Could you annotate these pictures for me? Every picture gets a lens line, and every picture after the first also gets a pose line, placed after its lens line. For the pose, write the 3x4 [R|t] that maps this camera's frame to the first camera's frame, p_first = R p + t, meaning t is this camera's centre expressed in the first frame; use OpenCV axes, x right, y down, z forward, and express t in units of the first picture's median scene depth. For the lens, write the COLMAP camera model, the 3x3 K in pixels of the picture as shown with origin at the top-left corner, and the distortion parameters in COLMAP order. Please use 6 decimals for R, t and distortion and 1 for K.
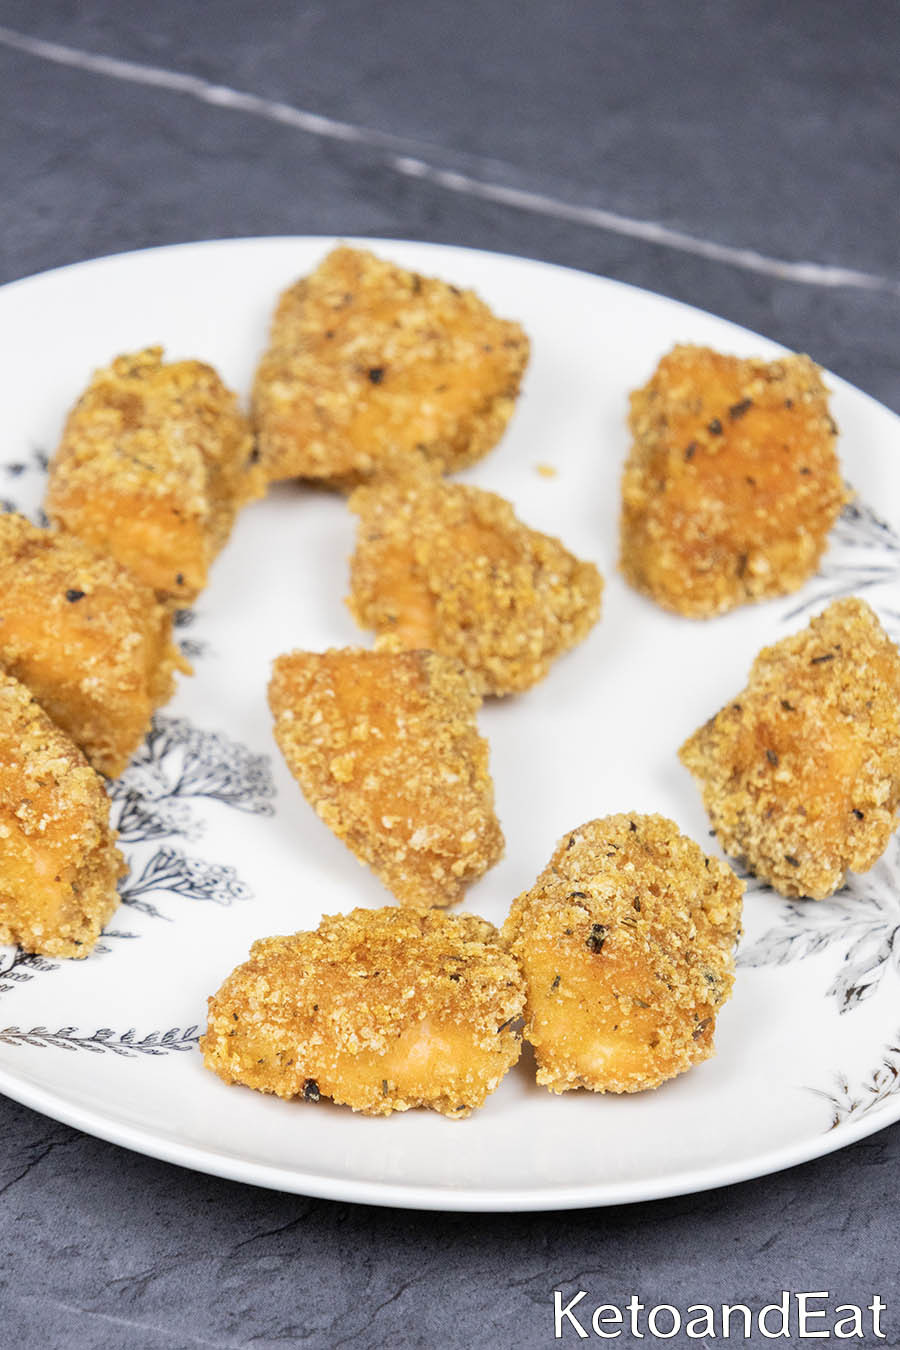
lens RADIAL K [[7189.6, 0, 449.5], [0, 7189.6, 674.8], [0, 0, 1]] dist [-0.641893, 0.000000]
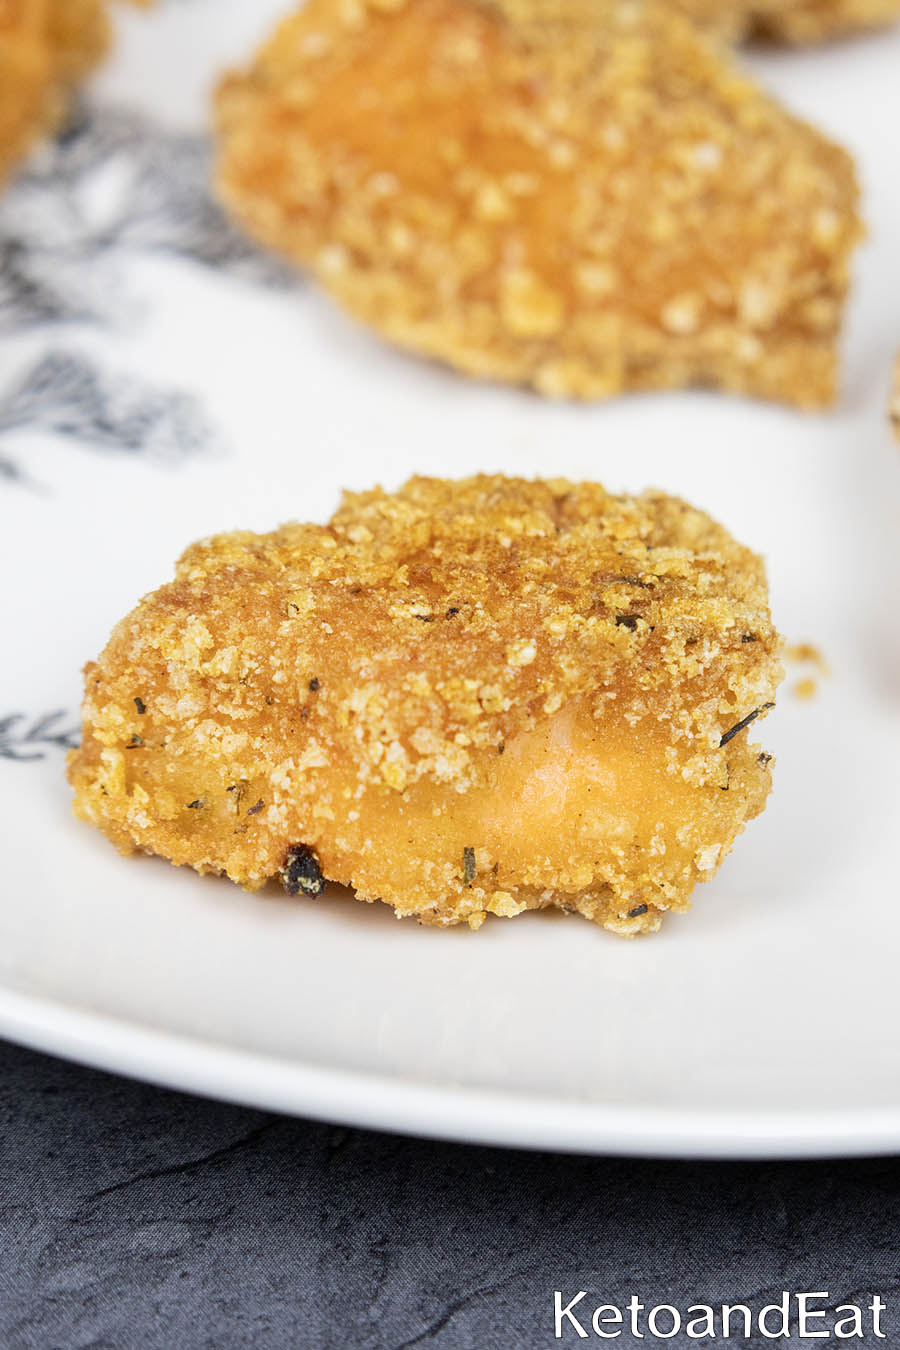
lens RADIAL K [[5360.1, 0, 456.0], [0, 5360.1, 670.3], [0, 0, 1]] dist [-3.304233, 0.000000]
pose [[0.997965, 0.003135, -0.063683, 0.011382], [-0.004041, 0.999892, -0.014097, 0.050057], [0.063632, 0.014326, 0.997871, 0.667019]]
